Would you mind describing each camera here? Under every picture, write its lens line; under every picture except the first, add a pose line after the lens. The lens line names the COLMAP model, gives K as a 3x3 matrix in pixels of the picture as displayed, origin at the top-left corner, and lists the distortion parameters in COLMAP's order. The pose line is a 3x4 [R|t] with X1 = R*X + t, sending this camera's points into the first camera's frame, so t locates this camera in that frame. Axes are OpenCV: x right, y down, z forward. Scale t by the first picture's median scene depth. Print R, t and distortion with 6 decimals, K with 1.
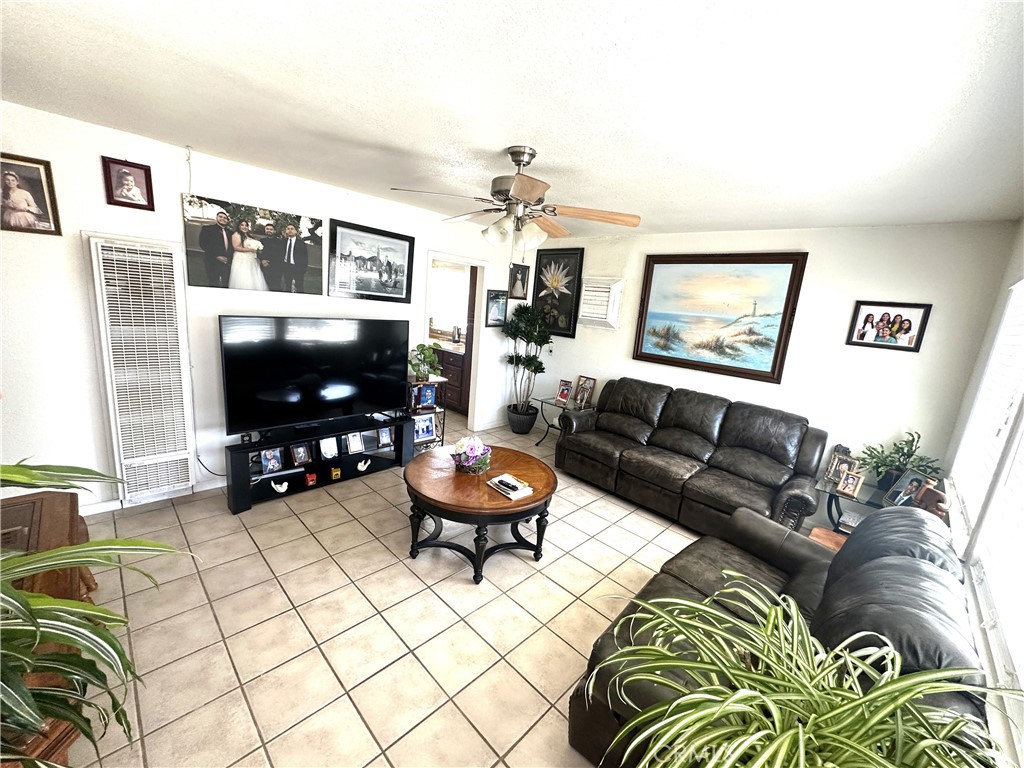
lens RADIAL K [[408.8, 0, 513.7], [0, 408.8, 383.7], [0, 0, 1]] dist [0.002827, 0.002426]
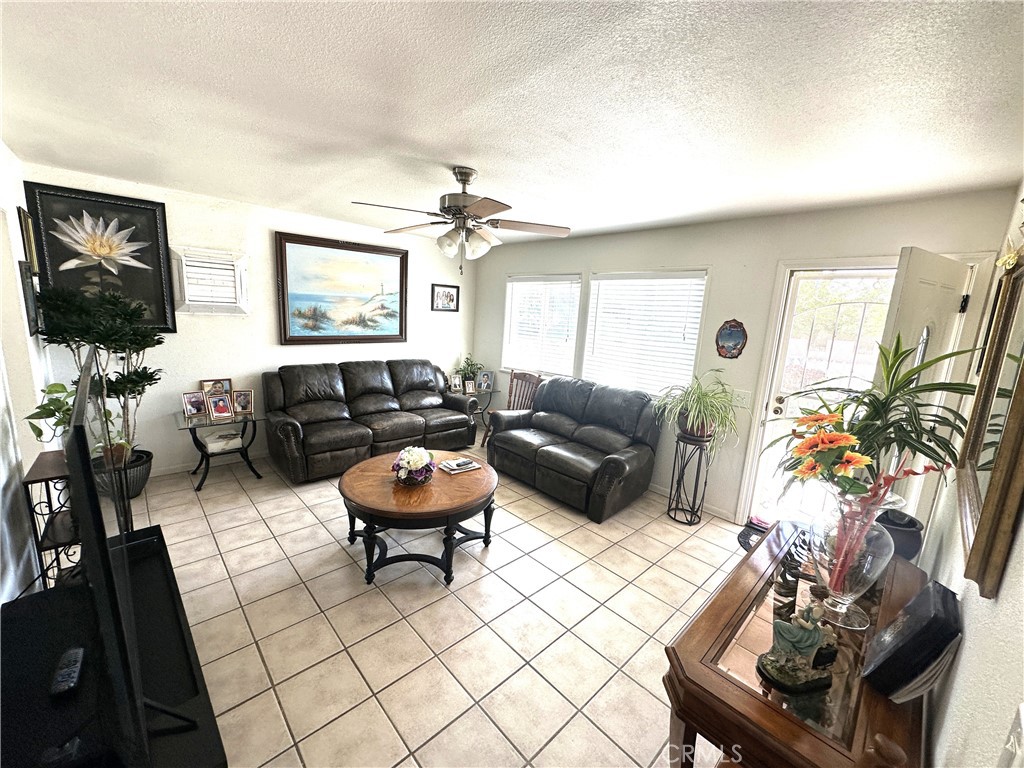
lens RADIAL K [[408.8, 0, 510.2], [0, 408.8, 384.0], [0, 0, 1]] dist [0.002827, 0.002426]
pose [[0.053643, -0.267359, 0.962103, -0.649607], [0.152585, 0.954370, 0.256703, -0.147667], [-0.986833, 0.133032, 0.091990, 0.455071]]
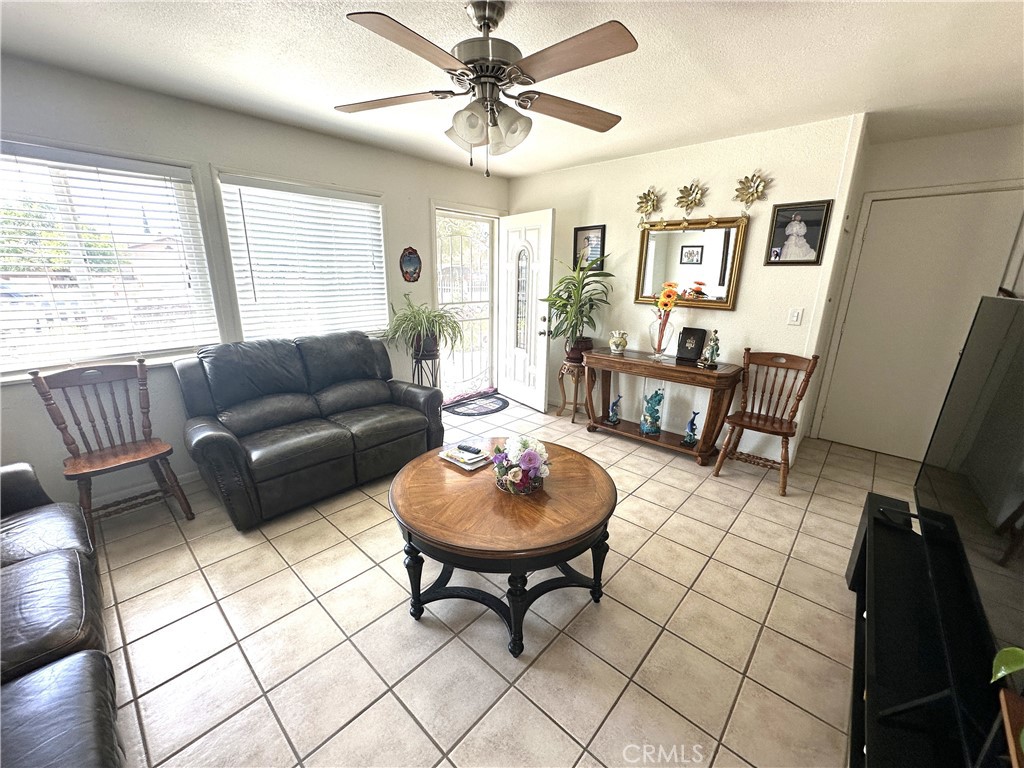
lens RADIAL K [[408.8, 0, 509.5], [0, 408.8, 387.4], [0, 0, 1]] dist [0.002827, 0.002426]
pose [[-0.993931, -0.092856, -0.058986, -0.023070], [-0.109591, 0.882396, 0.457566, -0.162924], [0.009562, 0.461254, -0.887217, 1.043777]]
